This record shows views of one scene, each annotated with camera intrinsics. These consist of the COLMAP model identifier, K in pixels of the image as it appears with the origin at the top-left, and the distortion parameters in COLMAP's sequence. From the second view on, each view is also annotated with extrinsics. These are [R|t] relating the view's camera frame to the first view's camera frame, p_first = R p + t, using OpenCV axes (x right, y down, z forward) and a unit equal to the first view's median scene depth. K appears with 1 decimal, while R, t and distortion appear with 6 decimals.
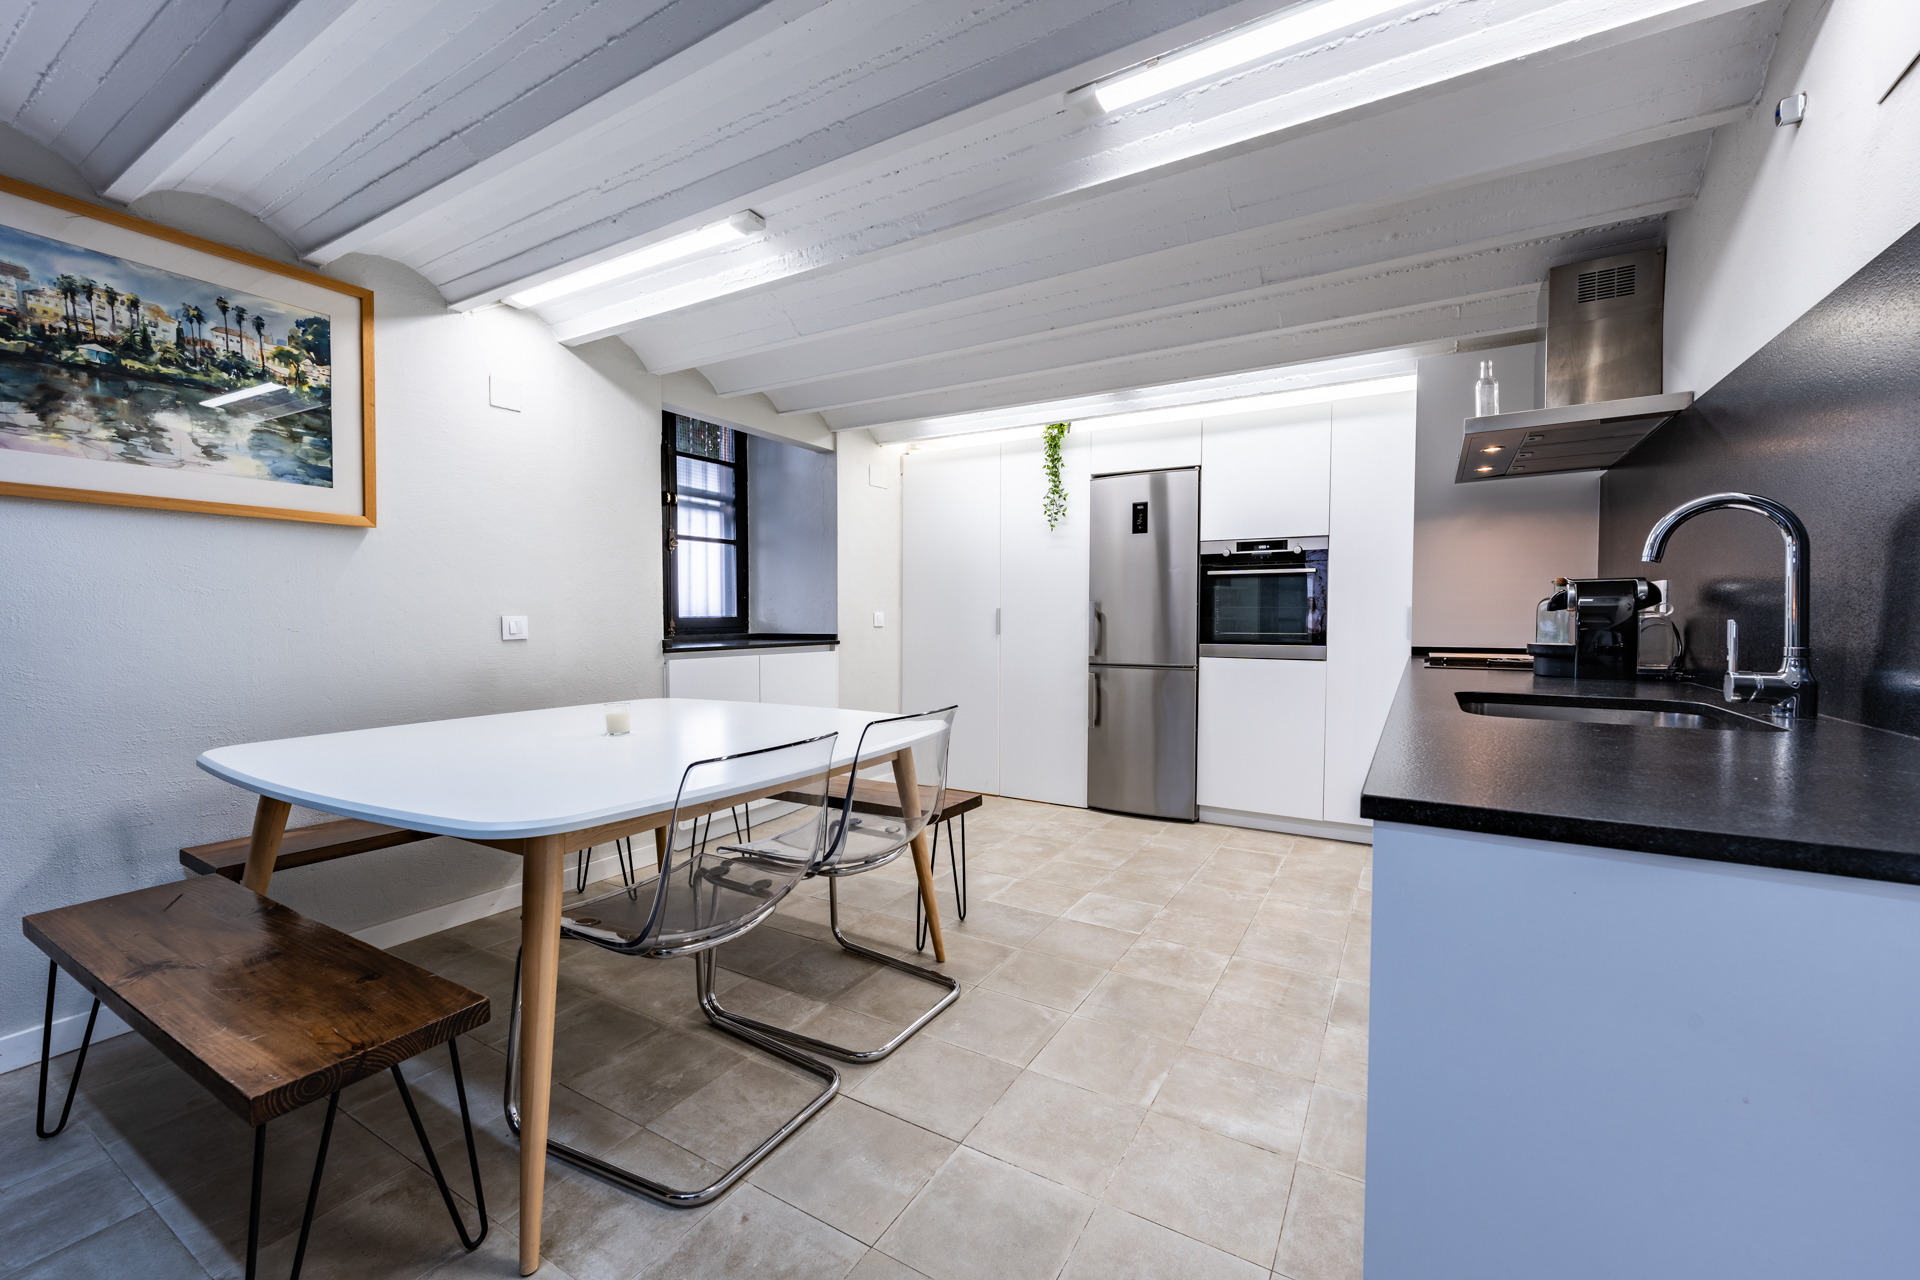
lens RADIAL K [[788.4, 0, 955.5], [0, 788.4, 658.8], [0, 0, 1]] dist [0.000400, -0.000236]
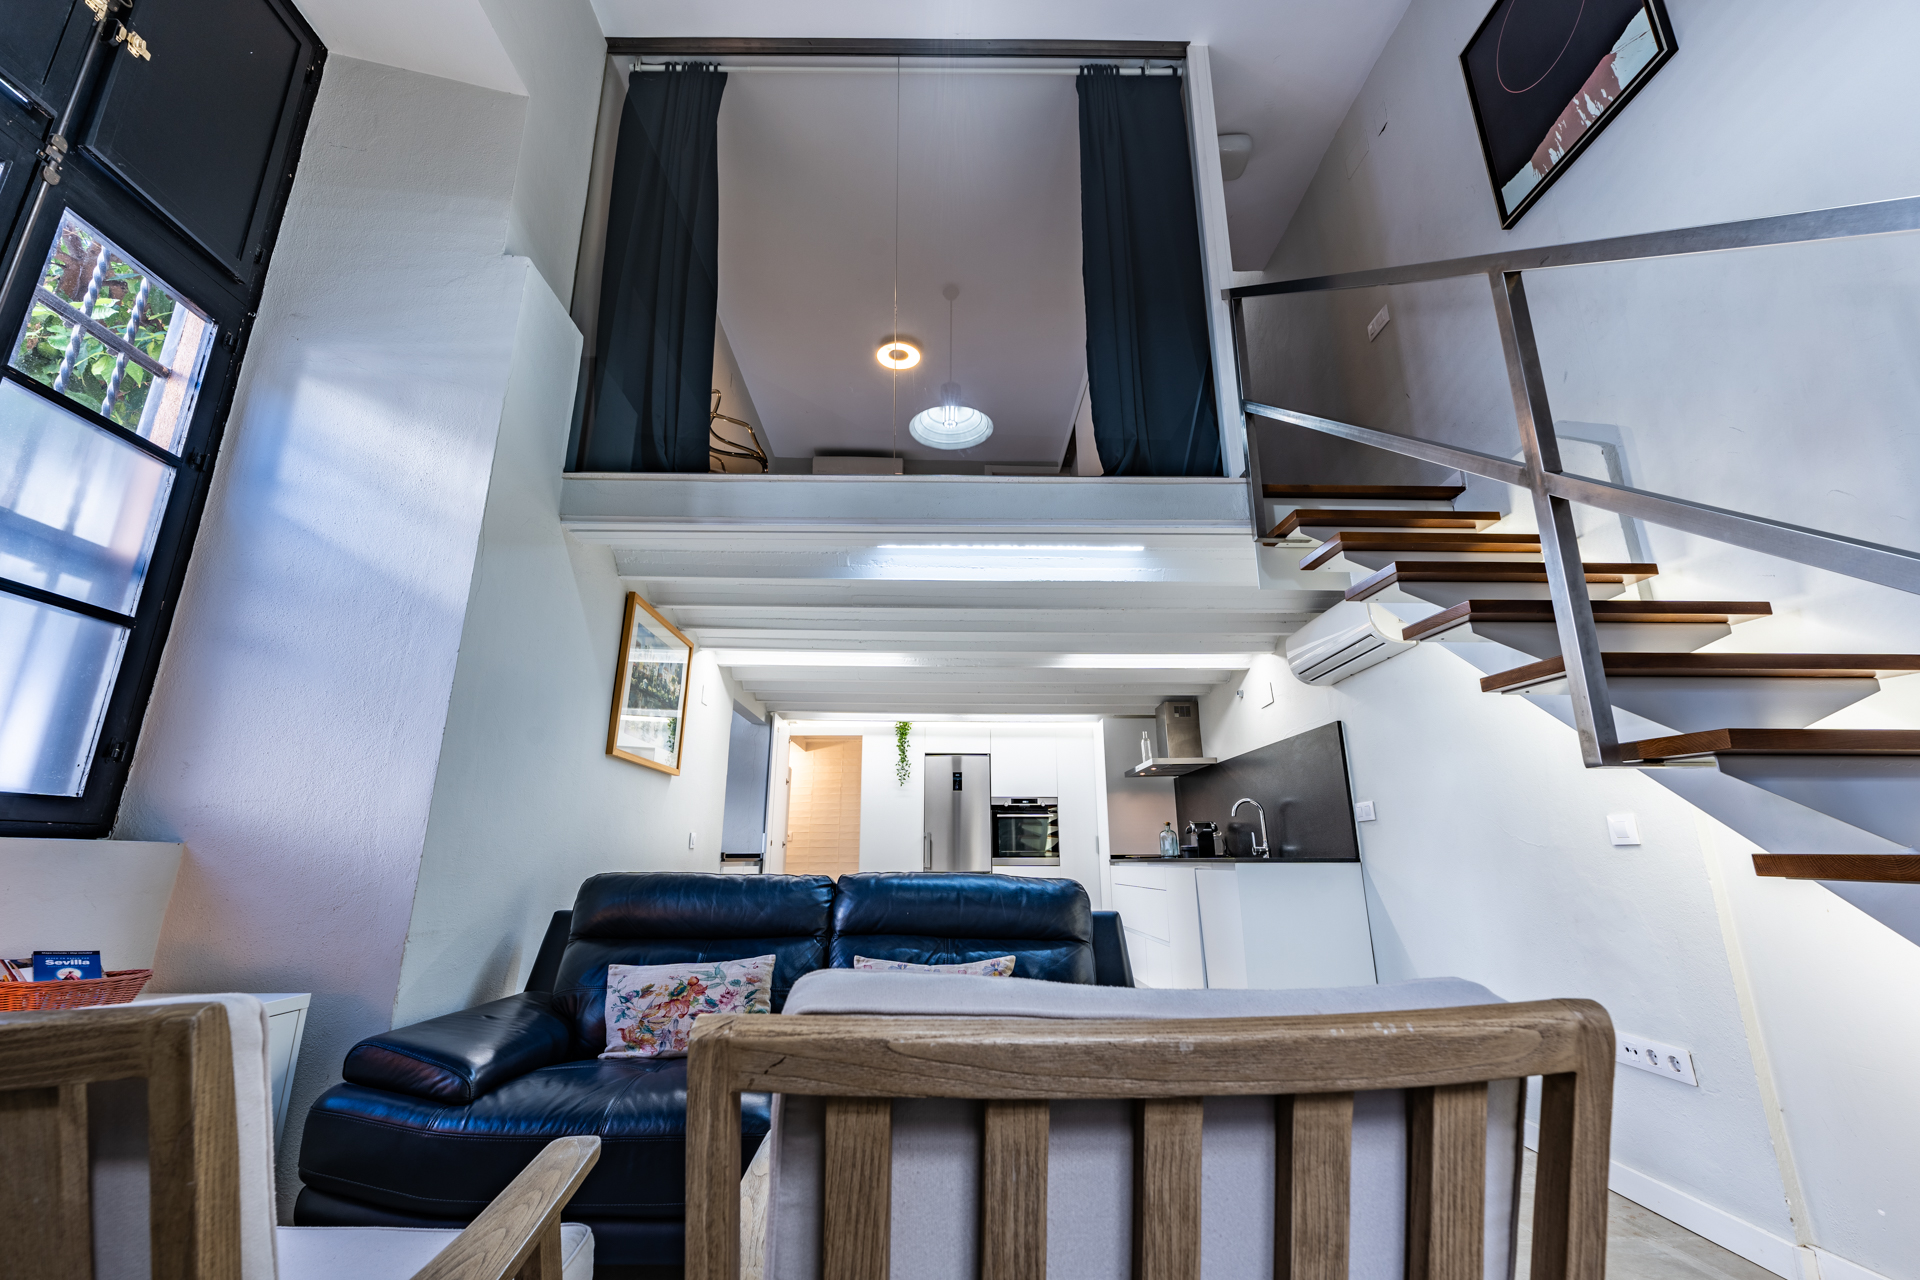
lens RADIAL K [[788.4, 0, 982.2], [0, 788.4, 642.0], [0, 0, 1]] dist [0.000400, -0.000236]
pose [[0.830794, 0.145324, 0.537273, -1.302381], [0.031583, 0.951447, -0.306189, 0.111930], [-0.555683, 0.271349, 0.785866, -0.873384]]
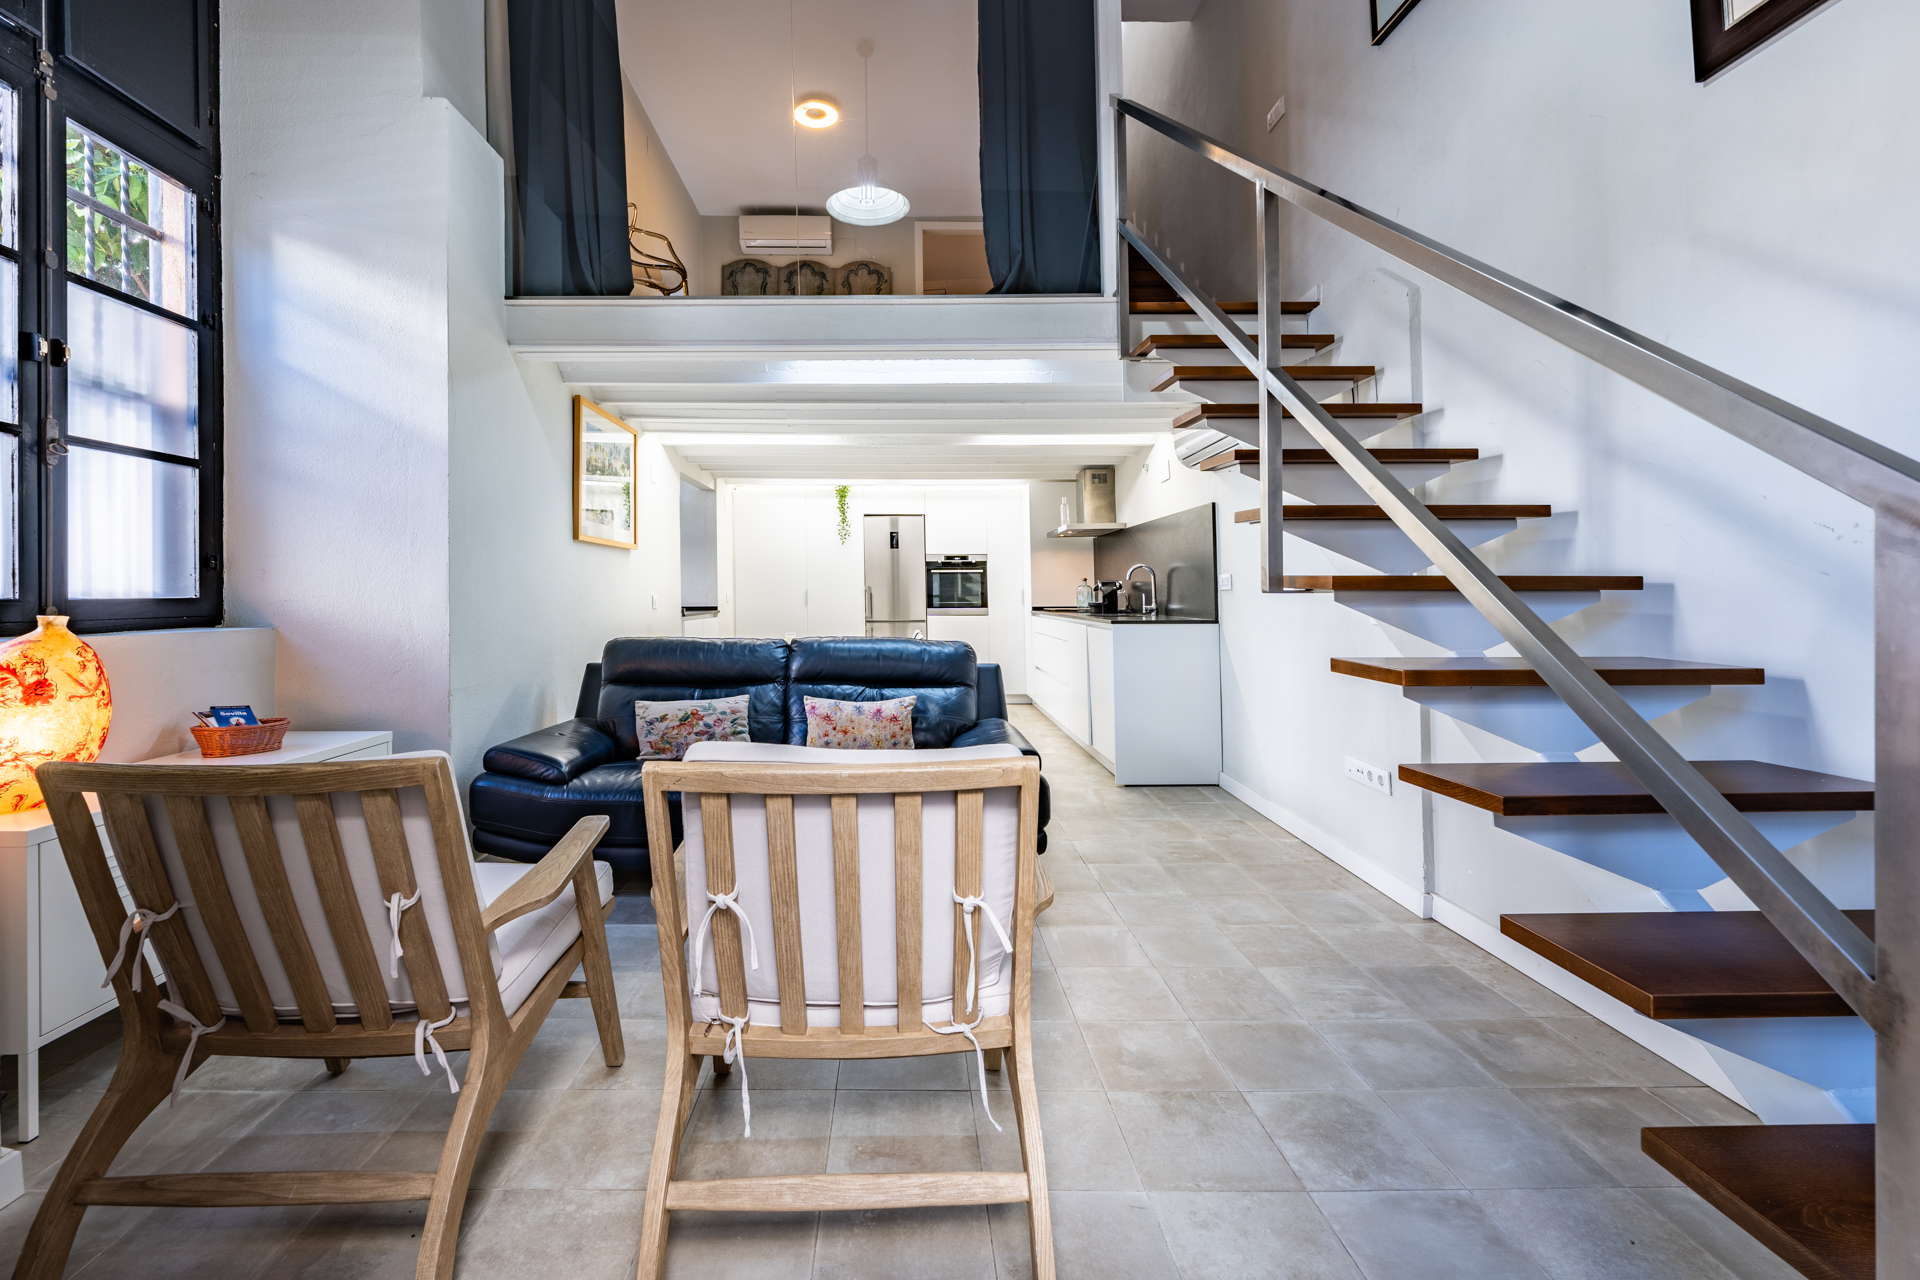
lens RADIAL K [[808.7, 0, 919.2], [0, 808.7, 598.5], [0, 0, 1]] dist [-0.001113, 0.000065]
pose [[0.848576, -0.008571, 0.529004, -1.365480], [0.033679, 0.998716, -0.037844, 0.057018], [-0.528001, 0.049930, 0.847775, -1.197208]]
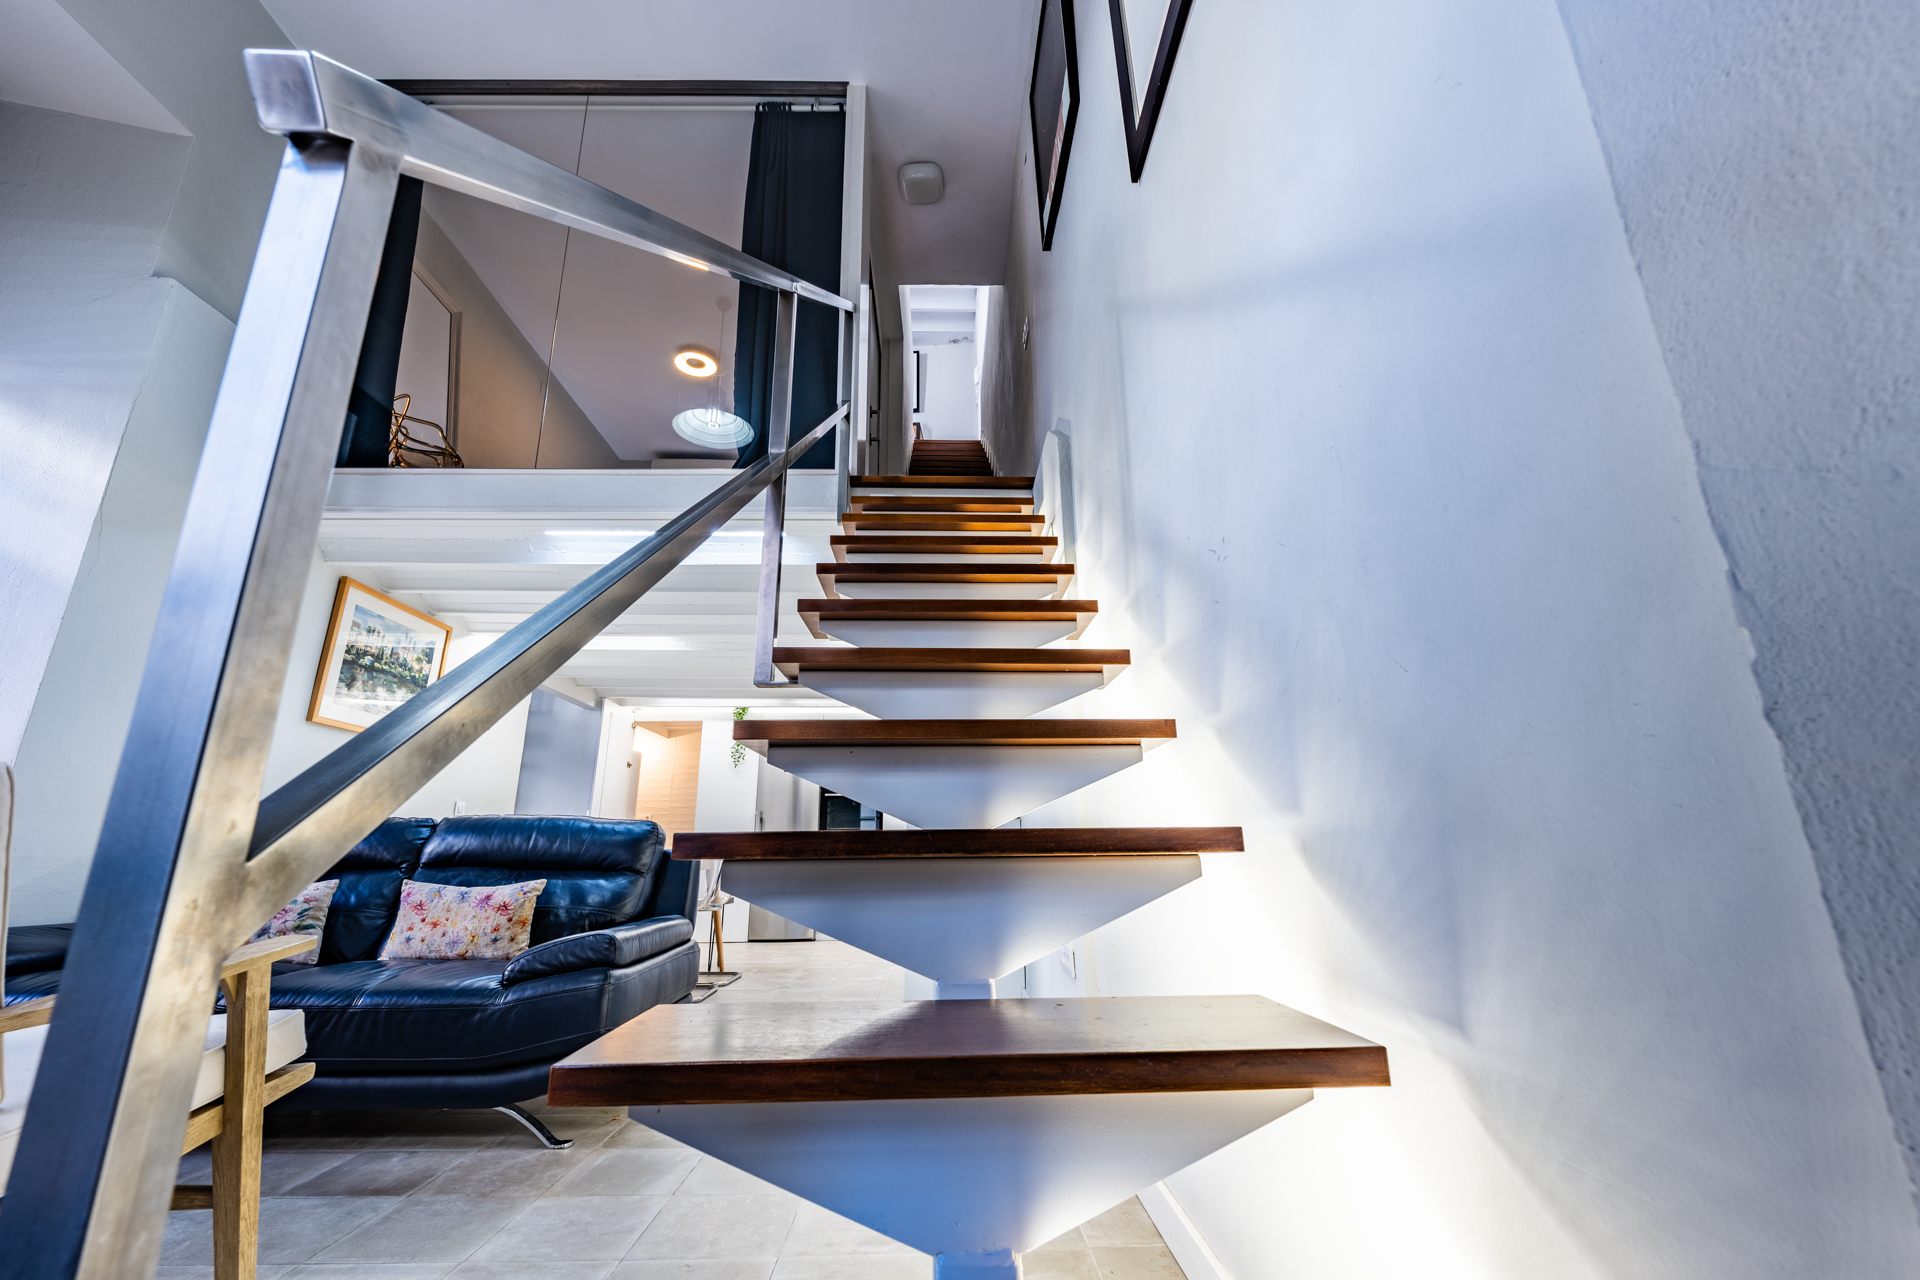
lens RADIAL K [[788.4, 0, 980.9], [0, 788.4, 636.3], [0, 0, 1]] dist [0.000400, -0.000236]
pose [[0.827360, 0.146666, 0.542184, -0.798808], [0.037201, 0.948877, -0.313447, 0.241046], [-0.560438, 0.279503, 0.779607, -1.398475]]
